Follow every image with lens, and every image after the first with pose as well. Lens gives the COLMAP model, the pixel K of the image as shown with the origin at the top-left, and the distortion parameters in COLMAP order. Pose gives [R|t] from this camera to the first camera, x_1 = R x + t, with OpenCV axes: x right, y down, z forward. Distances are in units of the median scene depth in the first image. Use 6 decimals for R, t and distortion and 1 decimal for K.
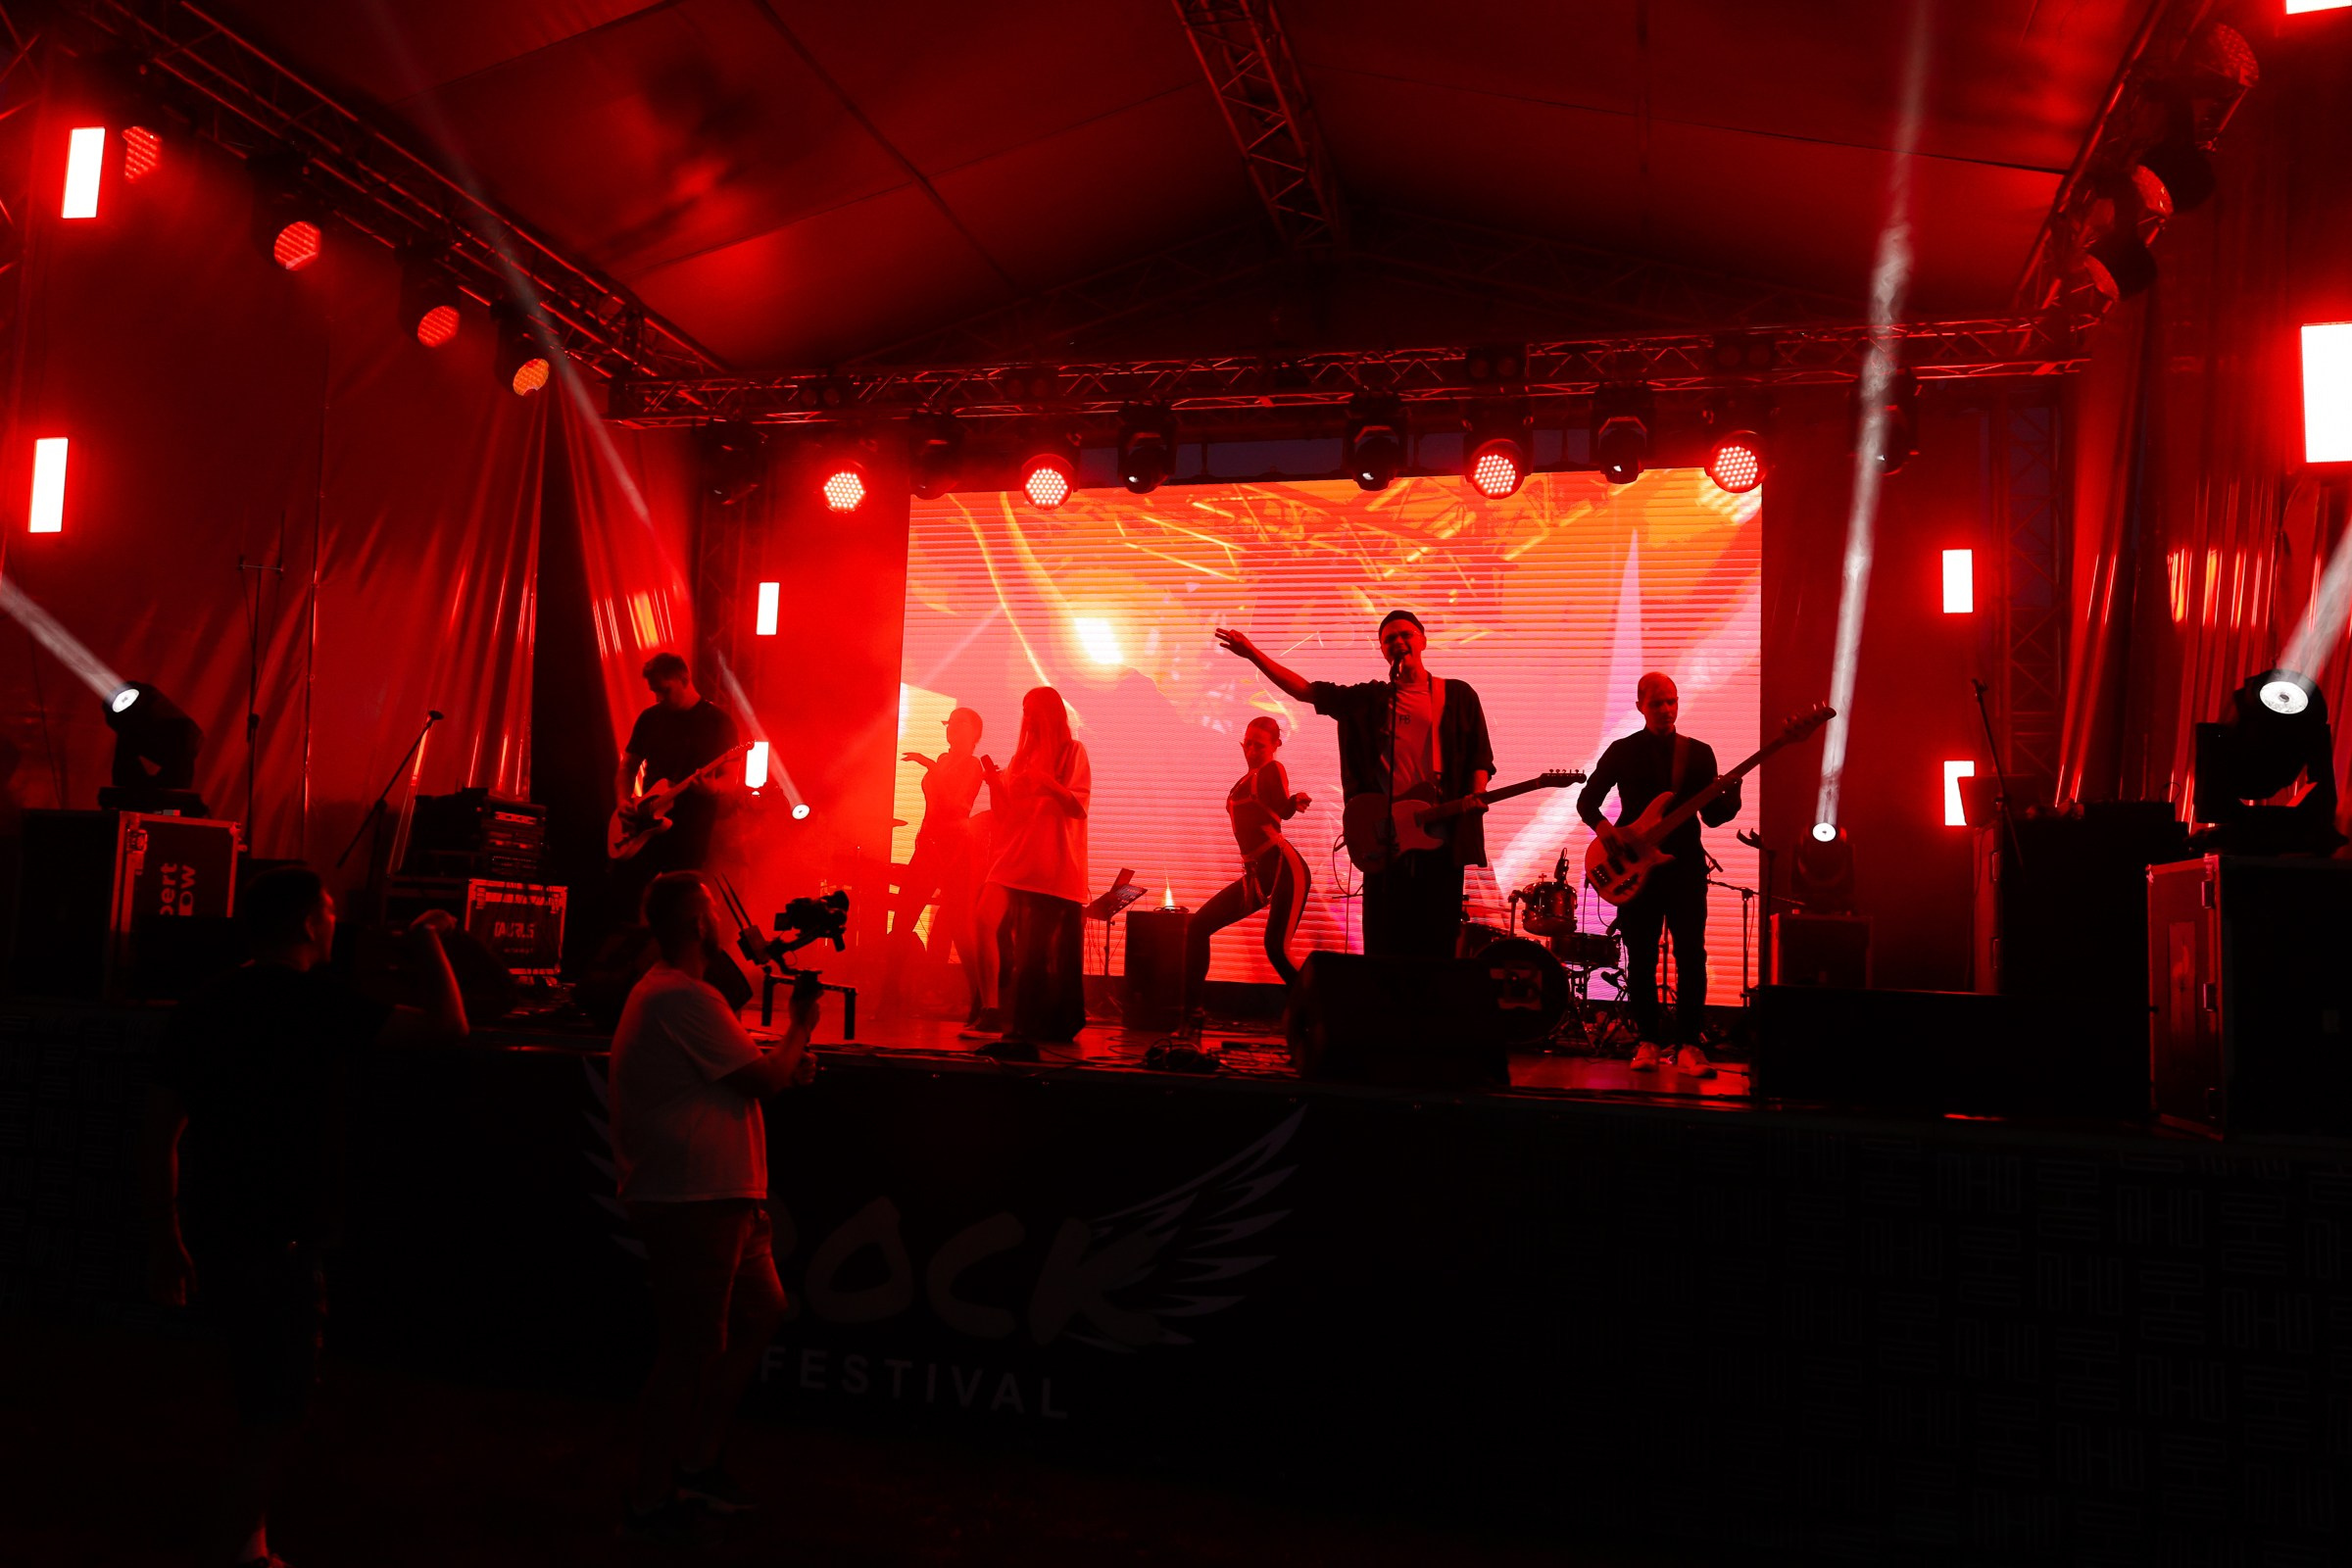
lens RADIAL K [[1578.6, 0, 1145.1], [0, 1578.6, 855.0], [0, 0, 1]] dist [-0.006330, 0.002951]
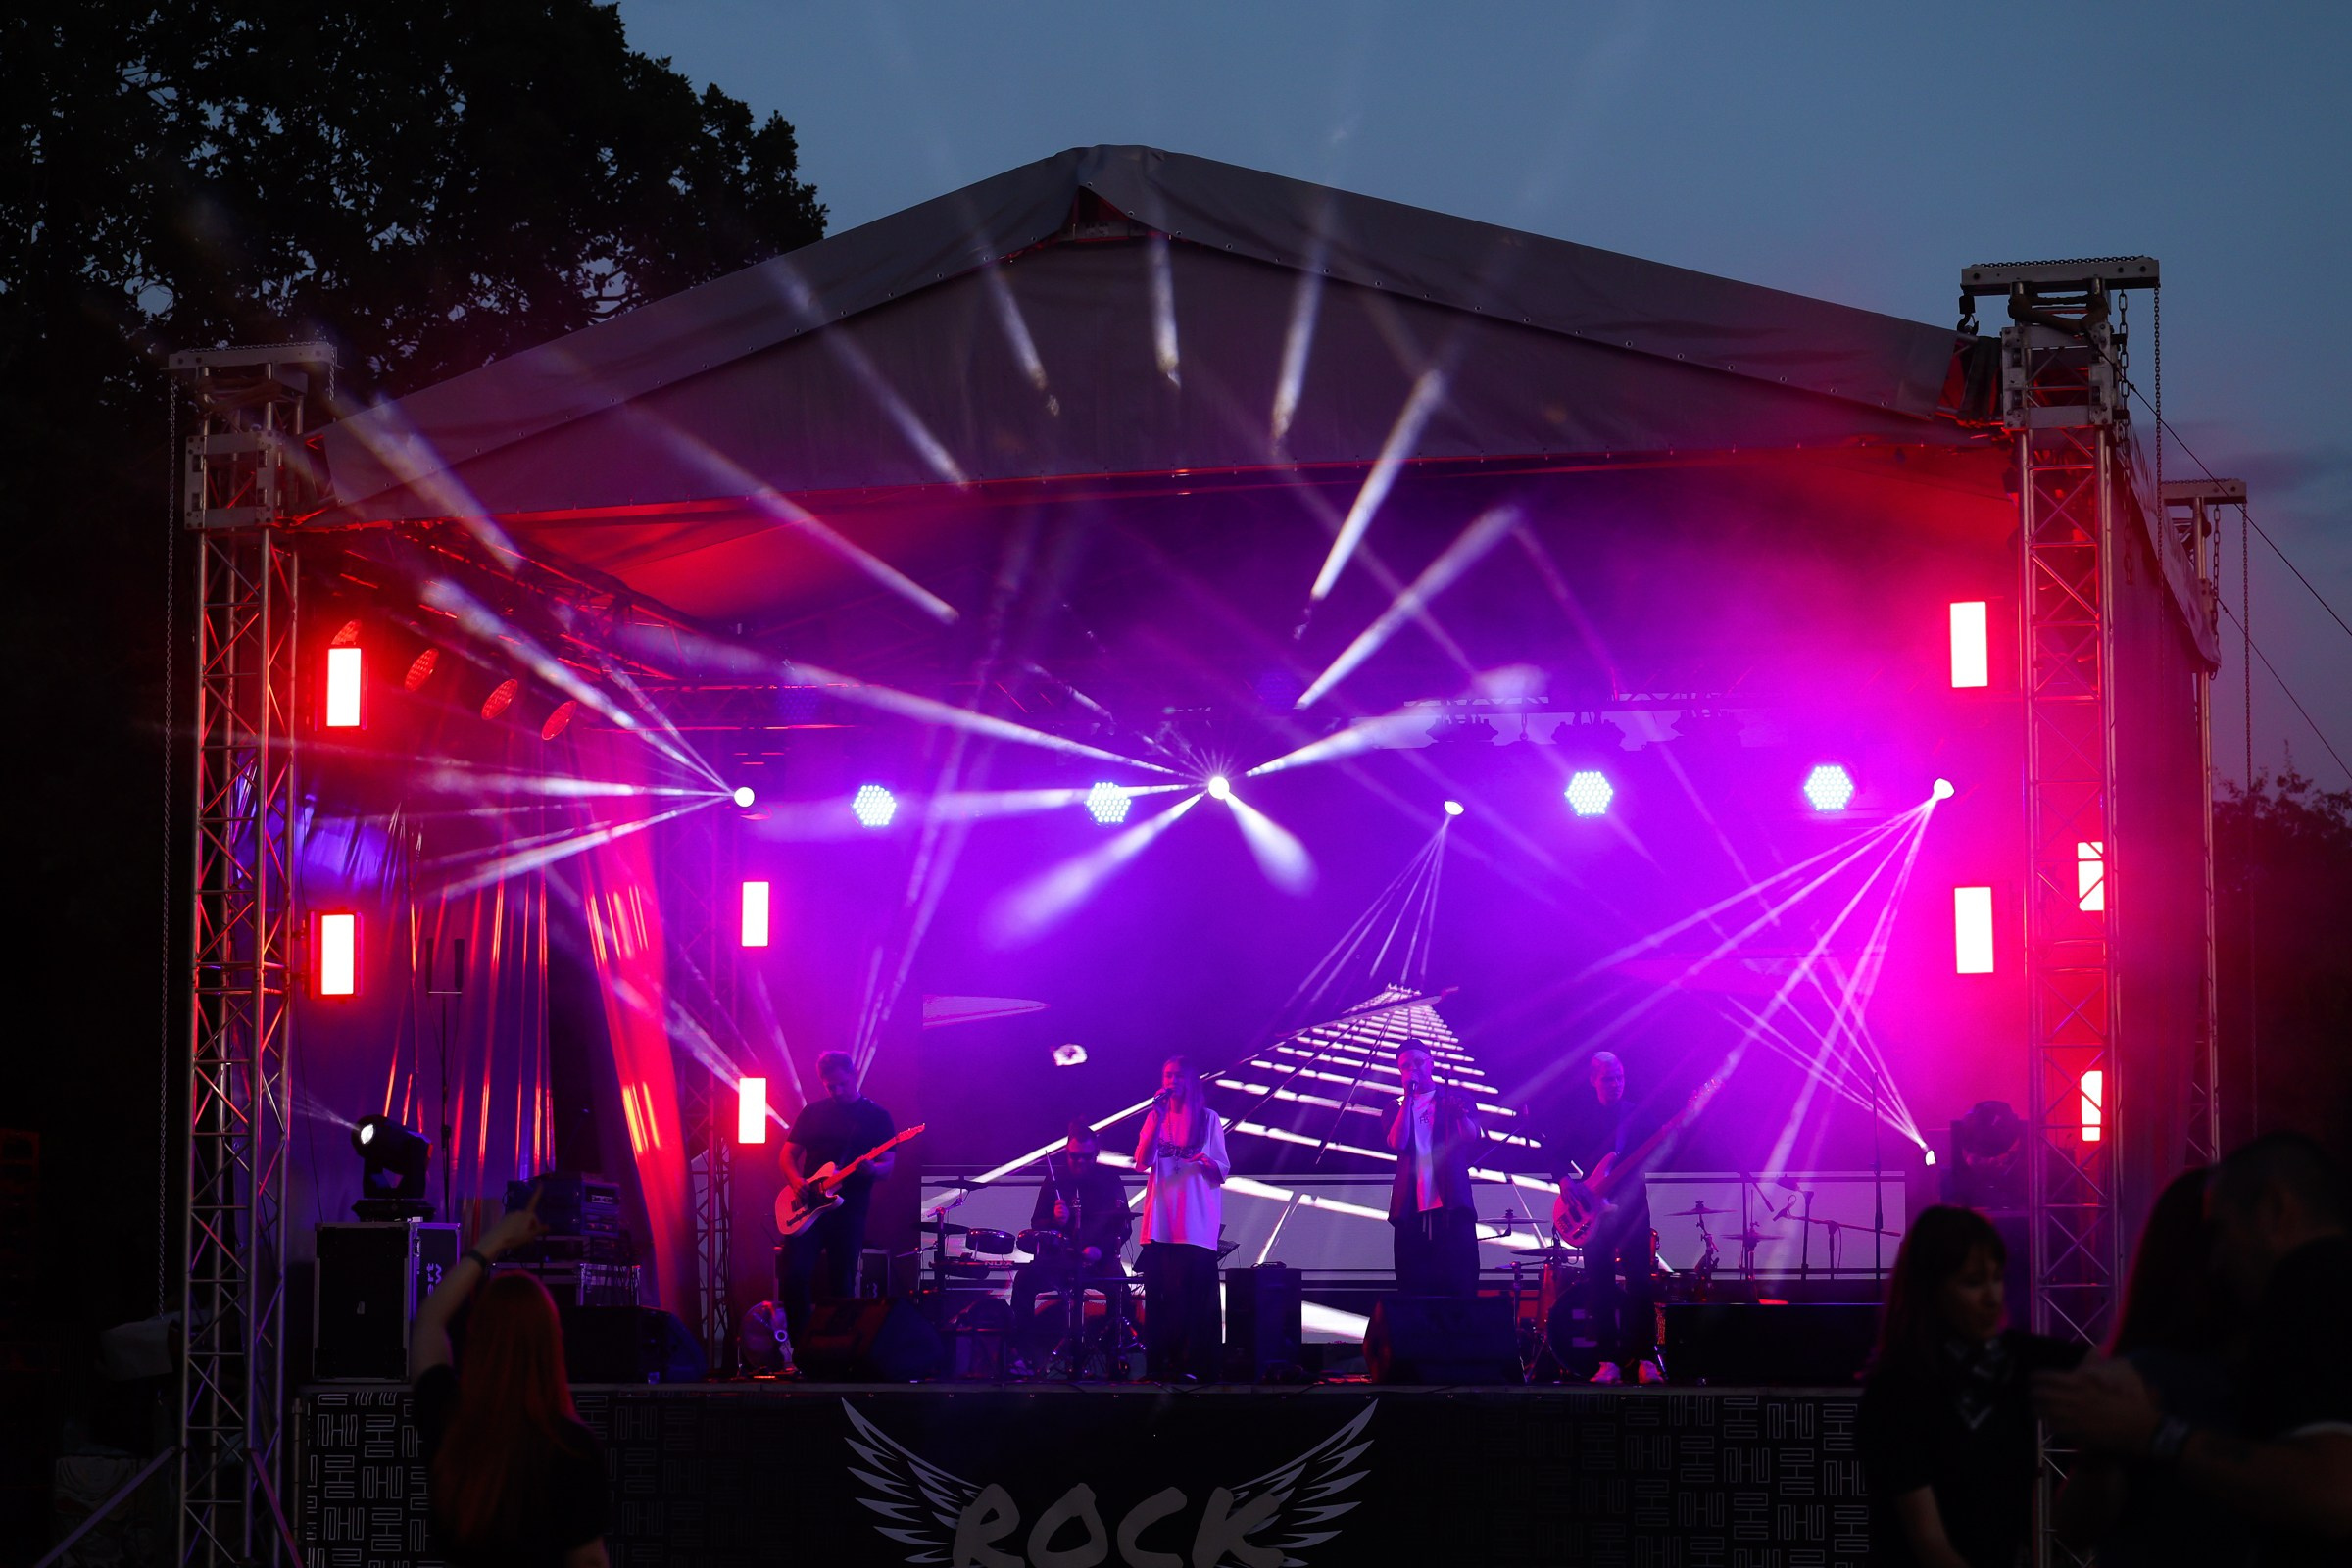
lens RADIAL K [[4751.8, 0, 1176.0], [0, 4751.8, 784.0], [0, 0, 1]] dist [-0.033273, -0.036710]
pose [[0.999196, -0.038336, 0.011738, -0.067801], [0.039005, 0.997222, -0.063451, -0.082520], [-0.009273, 0.063858, 0.997916, -2.035141]]
